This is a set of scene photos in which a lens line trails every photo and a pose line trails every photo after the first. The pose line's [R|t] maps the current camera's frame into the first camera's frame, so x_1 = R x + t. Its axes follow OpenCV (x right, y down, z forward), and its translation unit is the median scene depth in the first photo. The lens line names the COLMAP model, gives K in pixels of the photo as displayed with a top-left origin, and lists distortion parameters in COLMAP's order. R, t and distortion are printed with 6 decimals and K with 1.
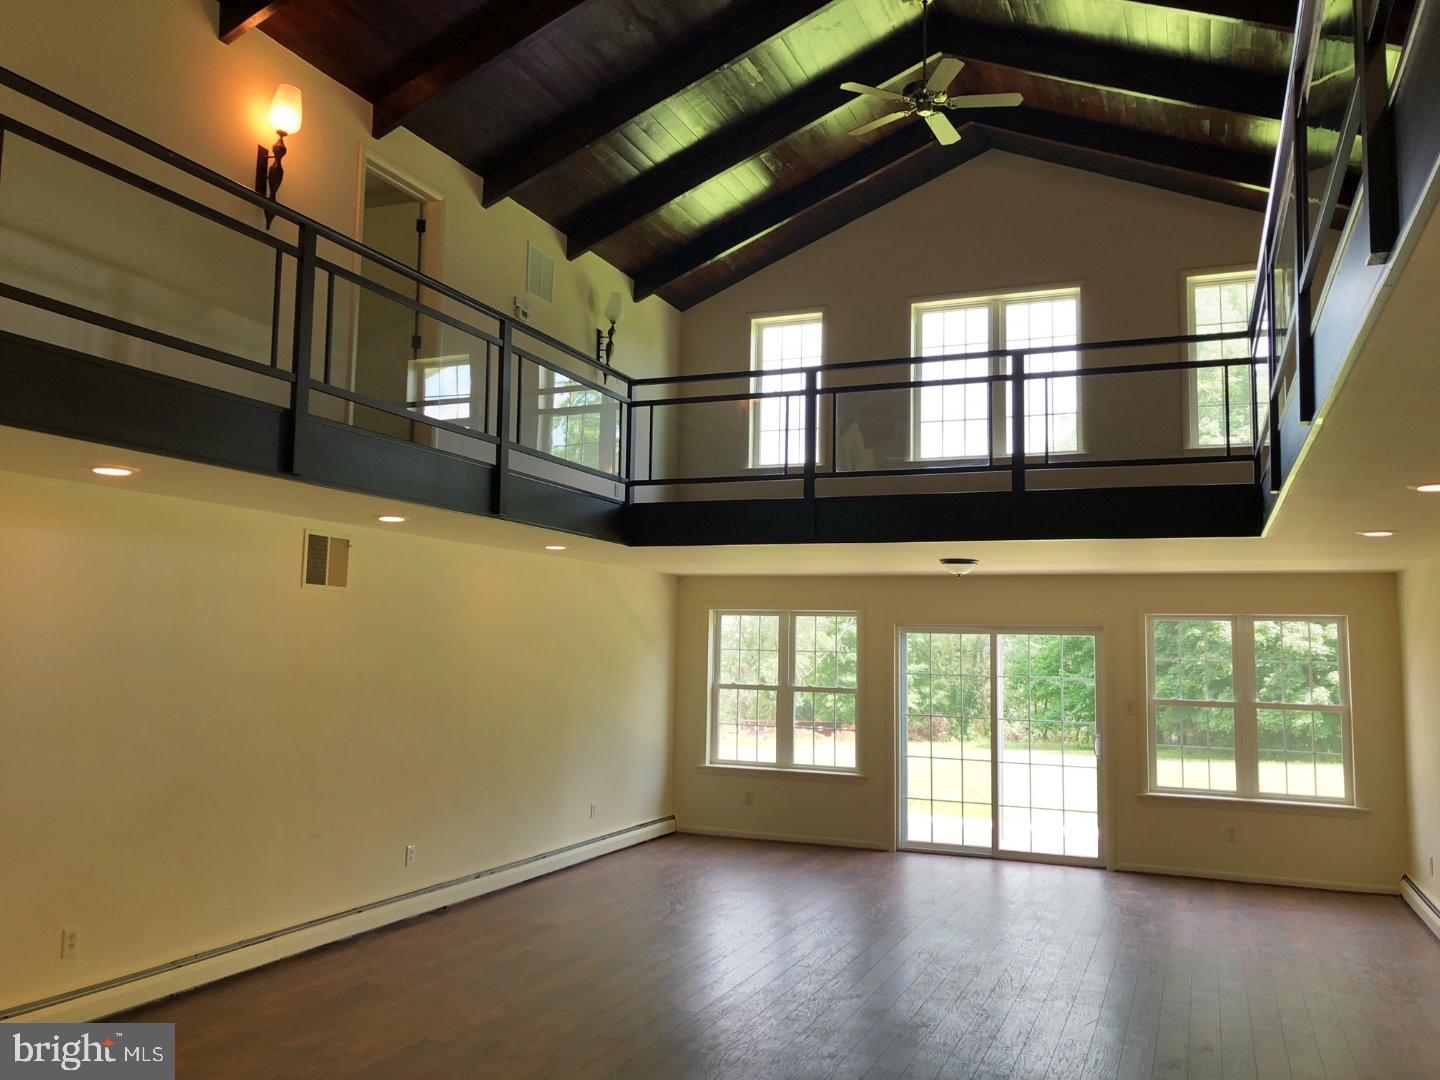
lens RADIAL K [[1214.1, 0, 716.5], [0, 1214.1, 544.1], [0, 0, 1]] dist [0.195447, -0.041986]
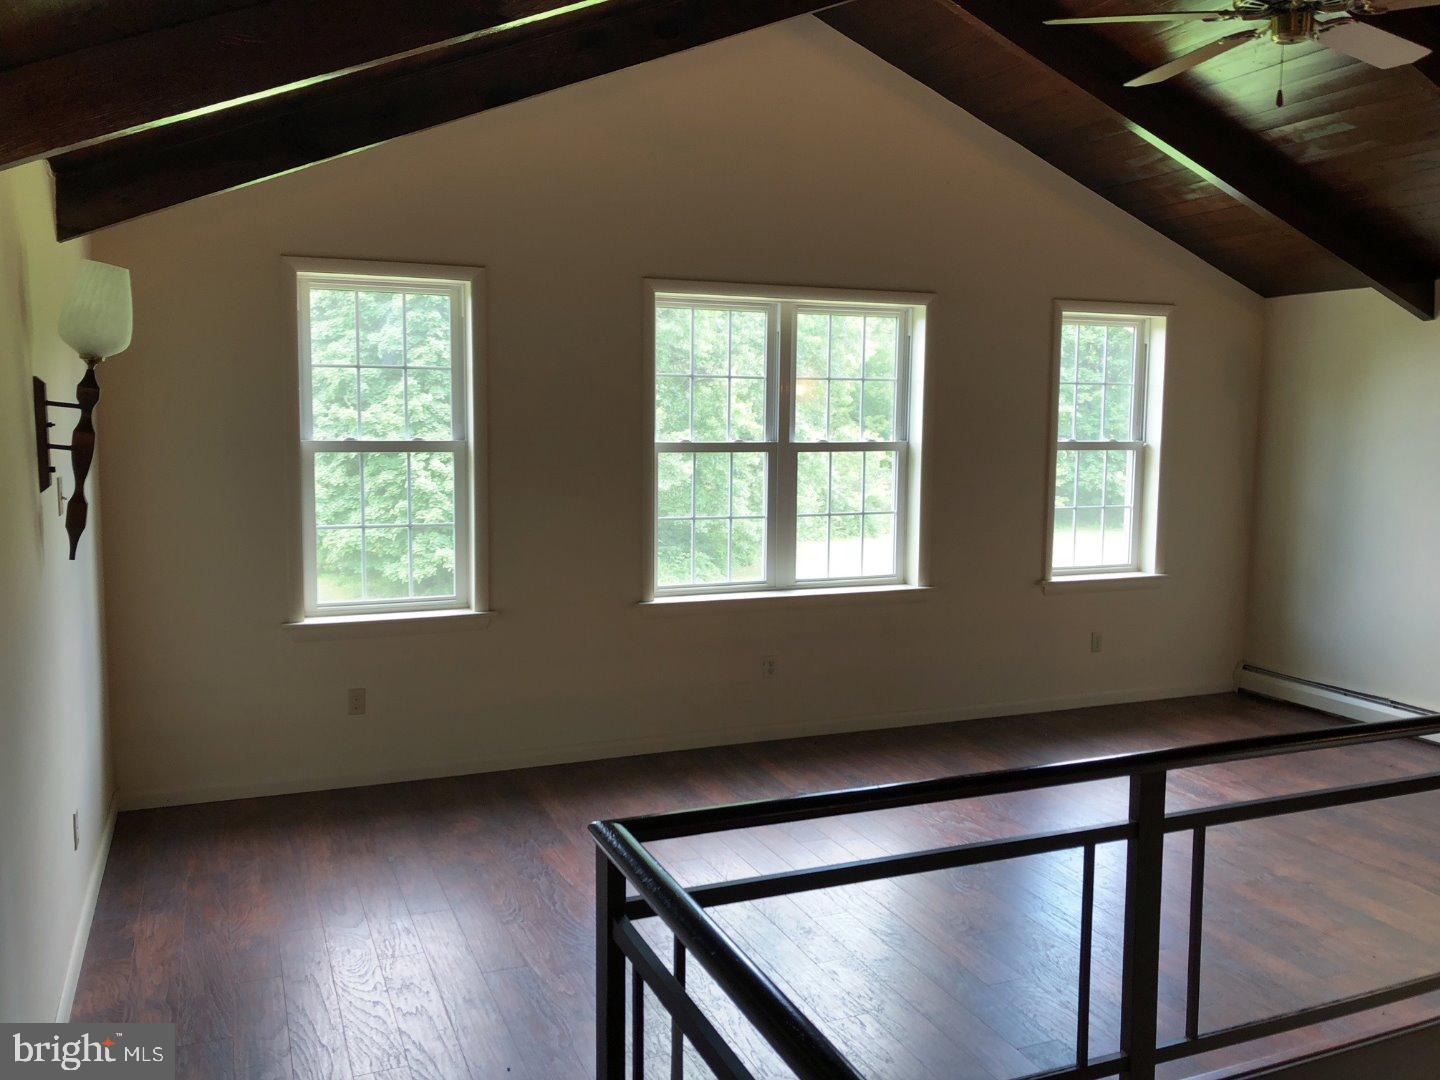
lens RADIAL K [[1214.1, 0, 720.2], [0, 1214.1, 540.2], [0, 0, 1]] dist [0.195447, -0.041986]
pose [[0.710457, -0.086924, 0.698352, -0.196160], [-0.065657, 0.979827, 0.188754, -0.202010], [-0.700671, -0.179953, 0.690418, 0.635455]]
